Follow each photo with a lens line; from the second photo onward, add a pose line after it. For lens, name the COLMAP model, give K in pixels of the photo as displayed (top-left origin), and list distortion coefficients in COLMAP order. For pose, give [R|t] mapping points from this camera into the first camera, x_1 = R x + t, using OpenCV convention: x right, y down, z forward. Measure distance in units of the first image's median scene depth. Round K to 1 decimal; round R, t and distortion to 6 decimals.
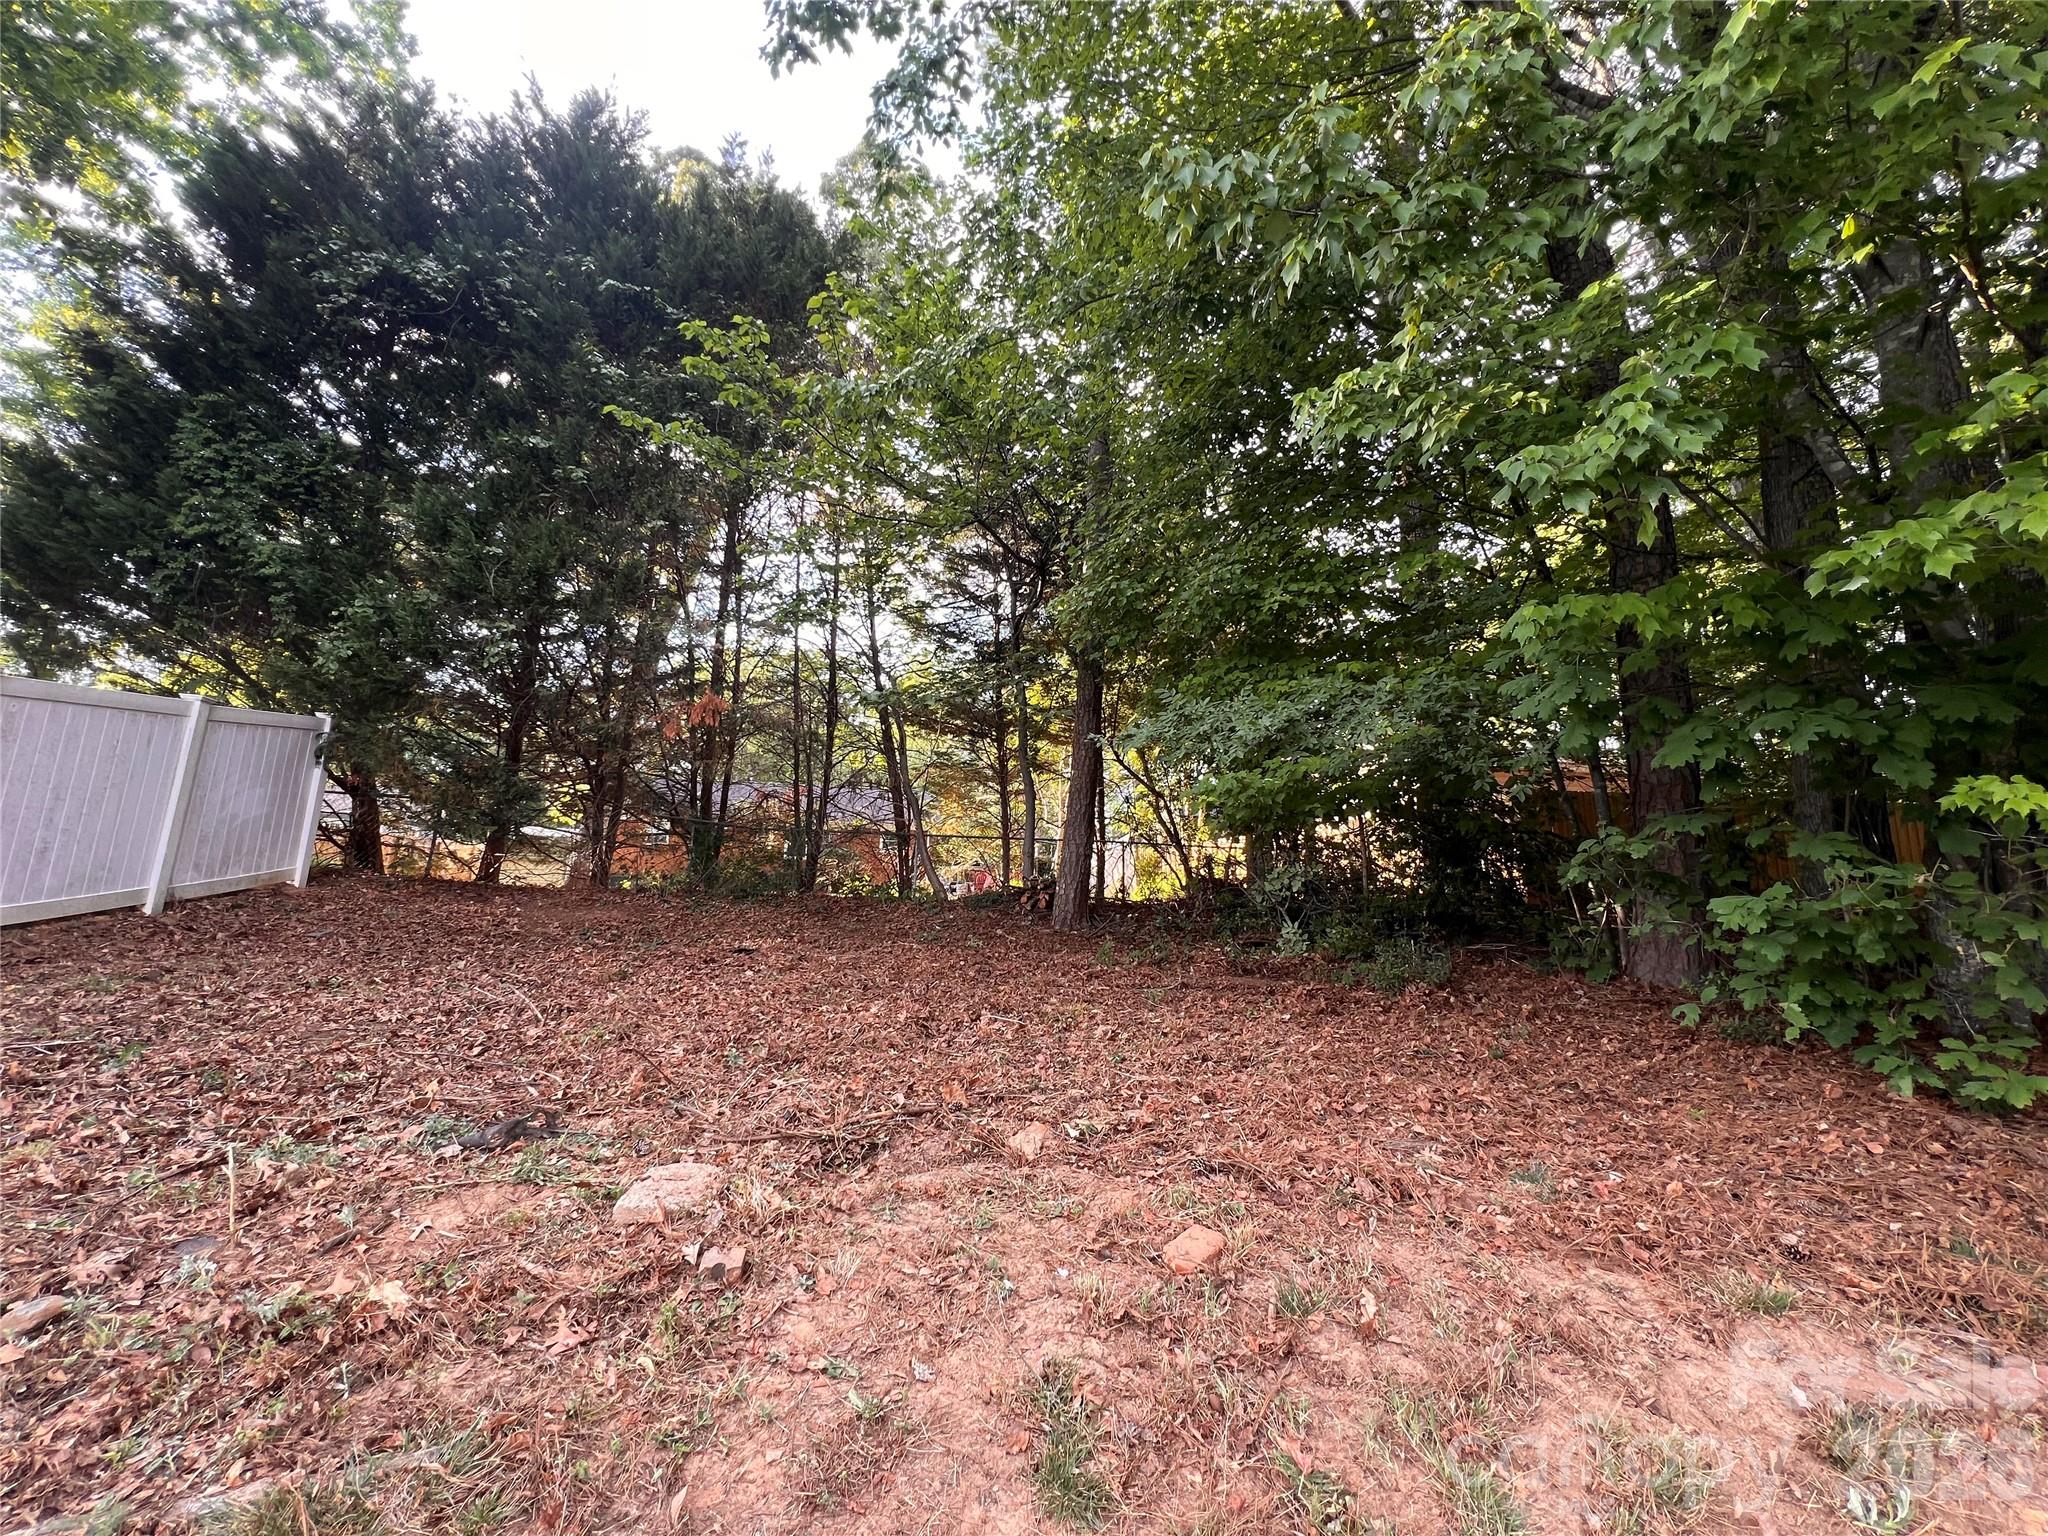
lens RADIAL K [[814.4, 0, 1013.3], [0, 814.4, 762.9], [0, 0, 1]] dist [-0.001834, -0.000405]
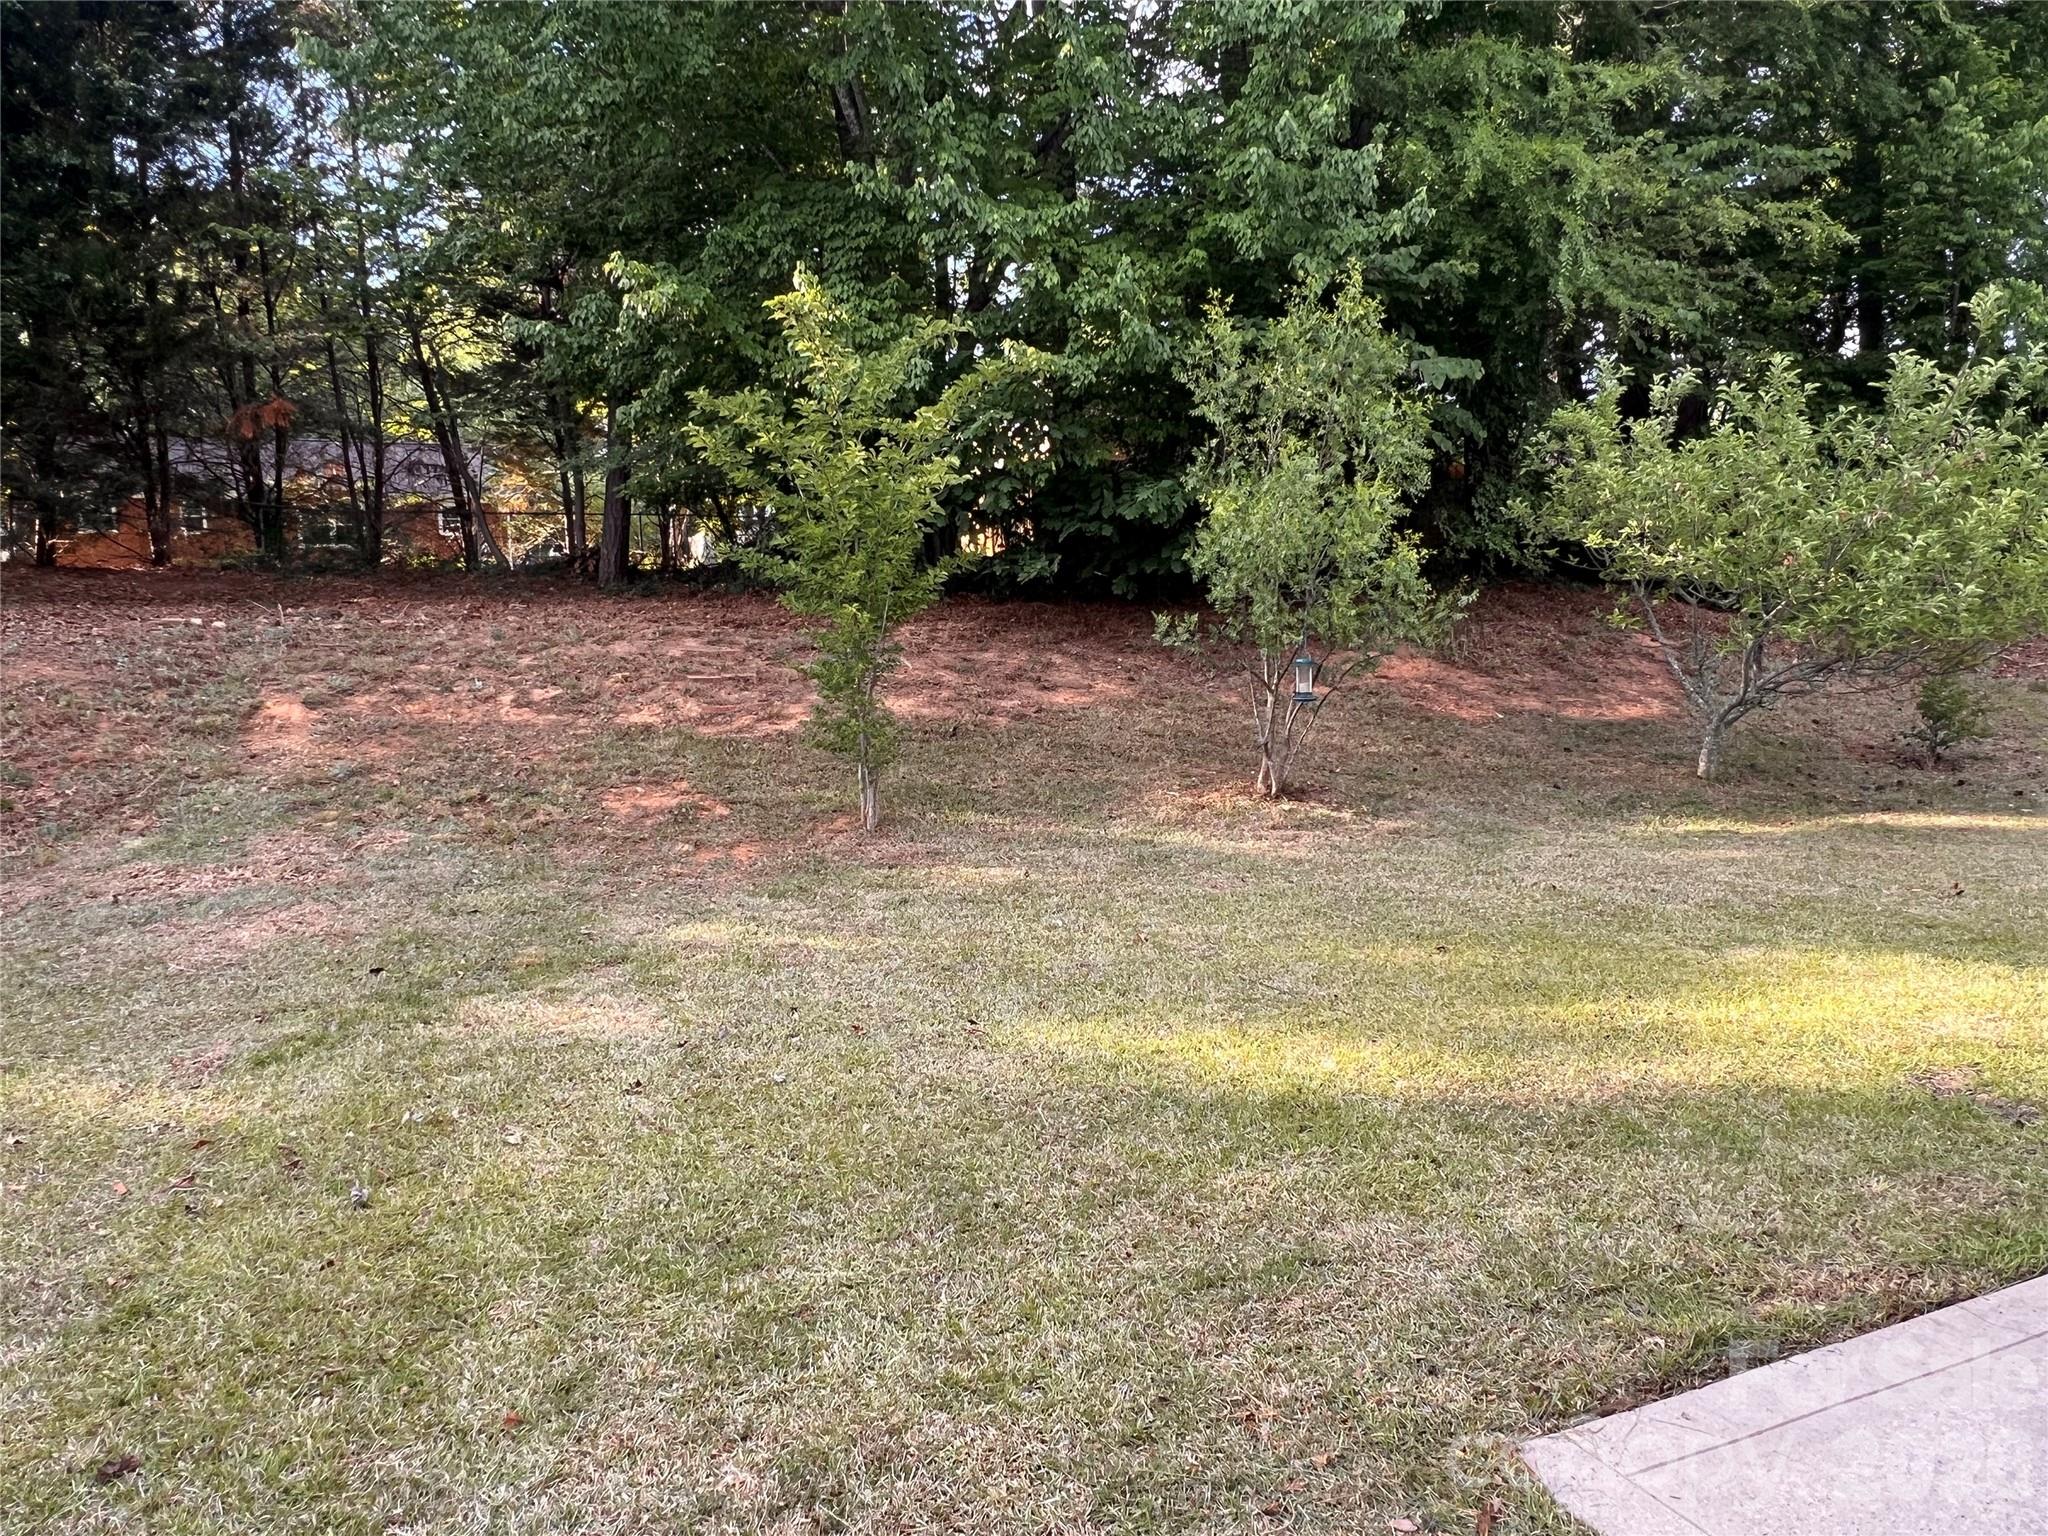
lens RADIAL K [[1345.6, 0, 1029.3], [0, 1345.6, 769.7], [0, 0, 1]] dist [-0.011388, 0.026894]
pose [[0.967027, -0.069483, 0.245011, 0.128684], [-0.003449, 0.958400, 0.285406, -0.096385], [-0.254650, -0.276841, 0.926560, -0.932693]]
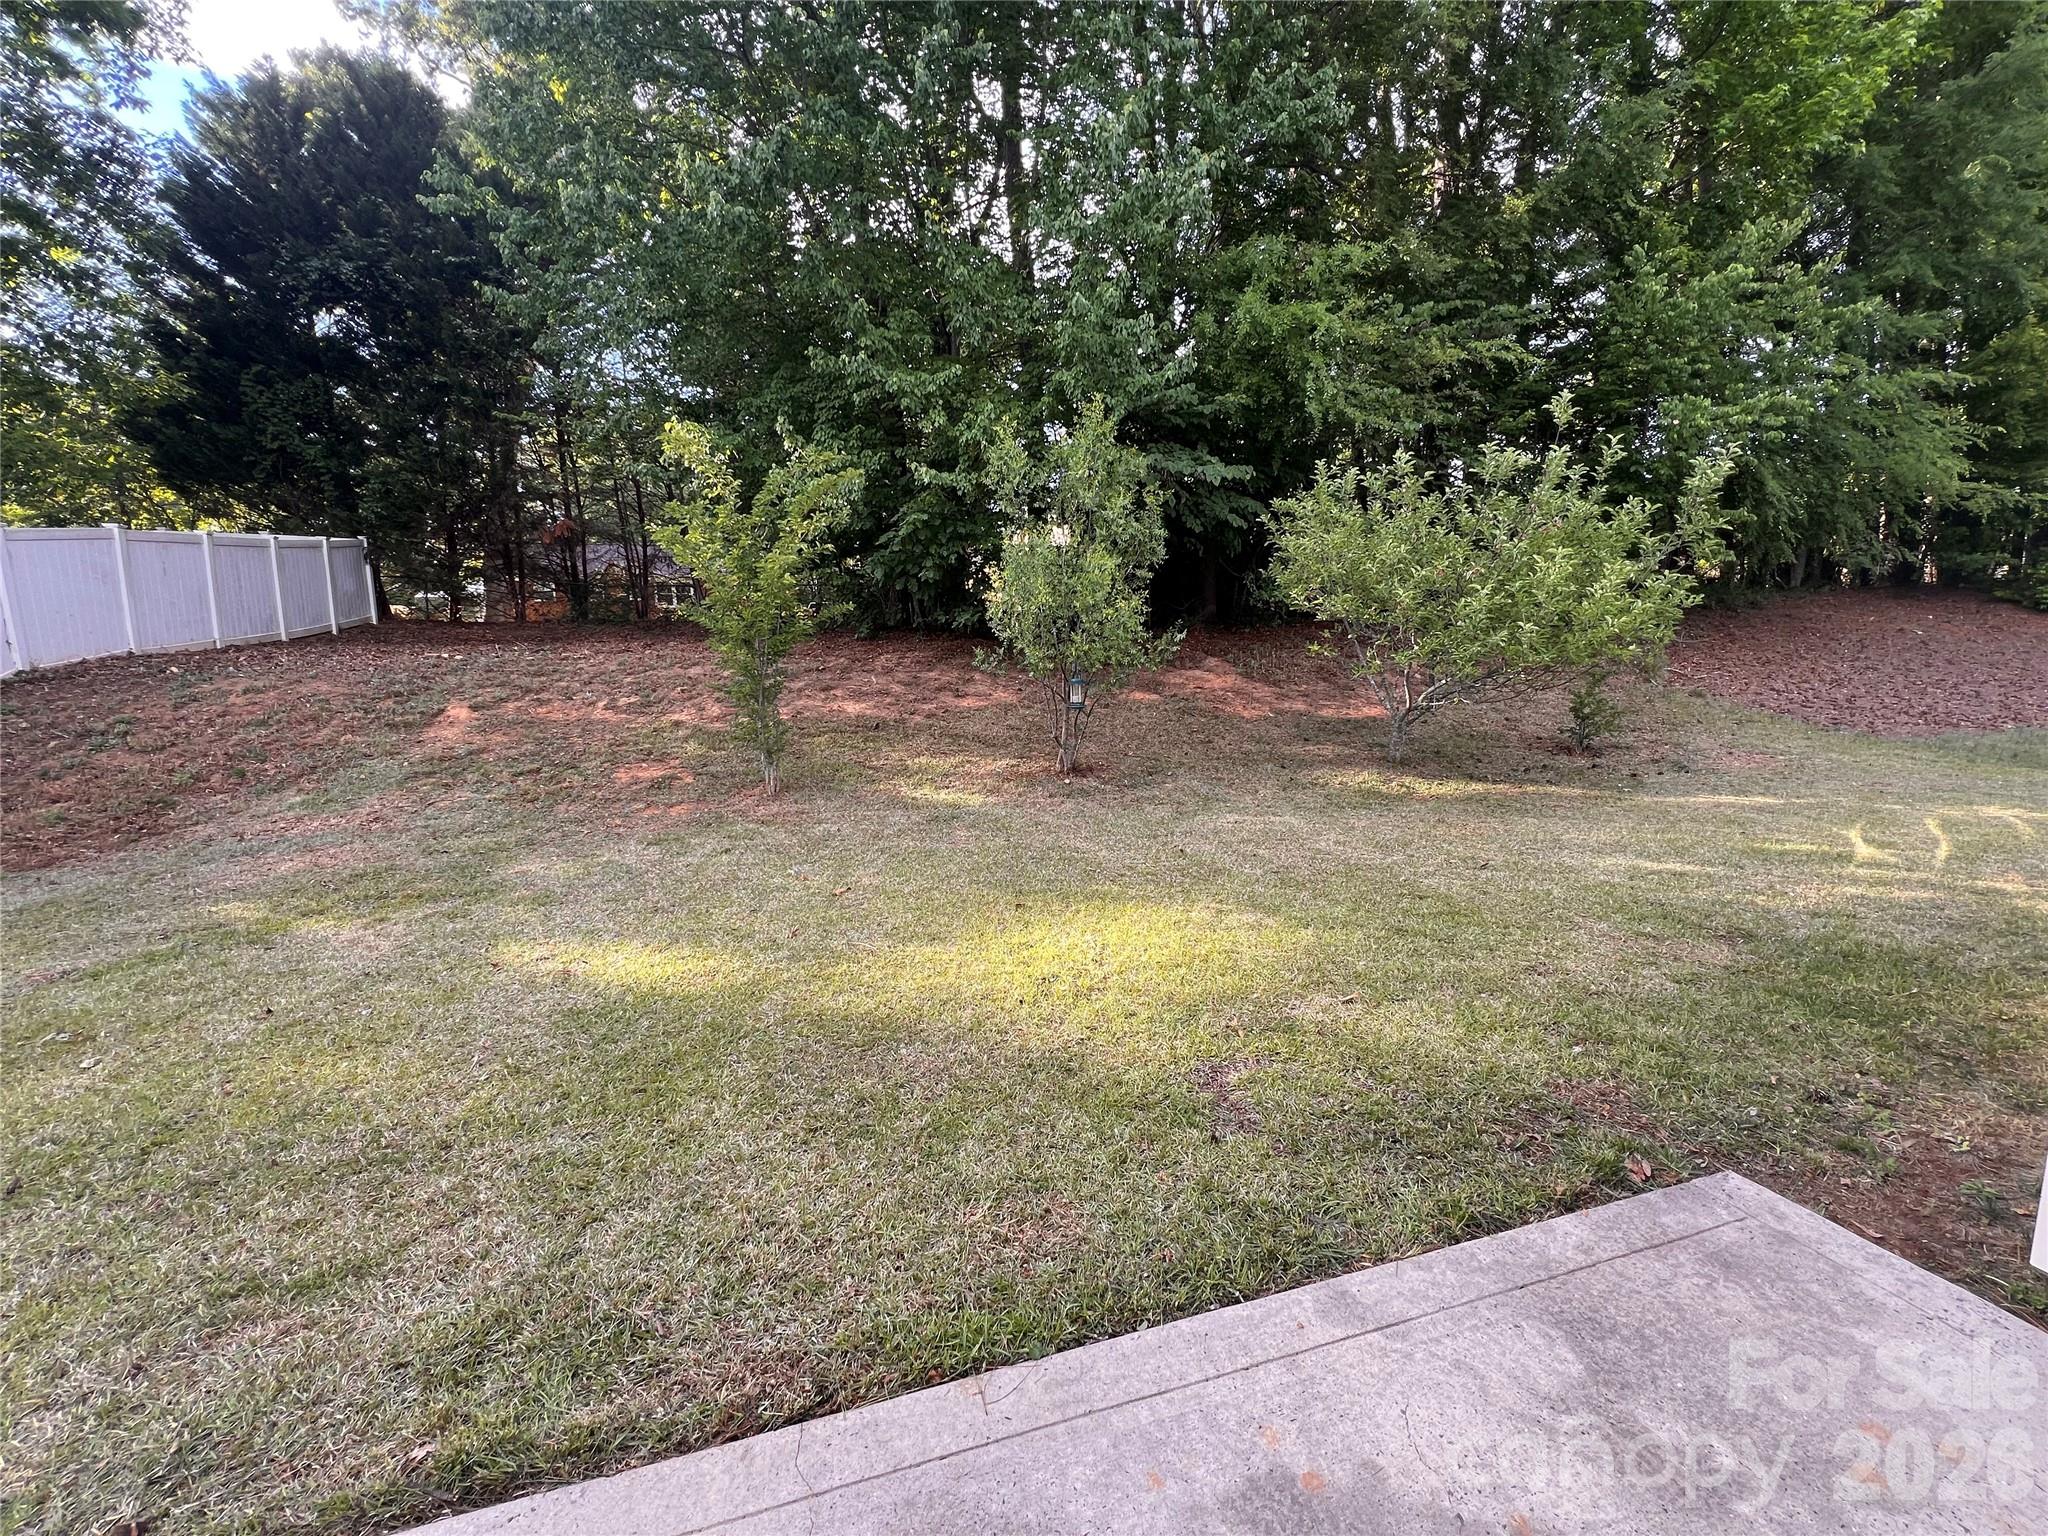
lens RADIAL K [[814.4, 0, 1011.4], [0, 814.4, 764.5], [0, 0, 1]] dist [-0.001834, -0.000405]
pose [[0.991639, -0.067607, 0.109912, 0.331238], [0.029358, 0.947630, 0.318017, -0.086326], [-0.125656, -0.312131, 0.941692, -0.889943]]
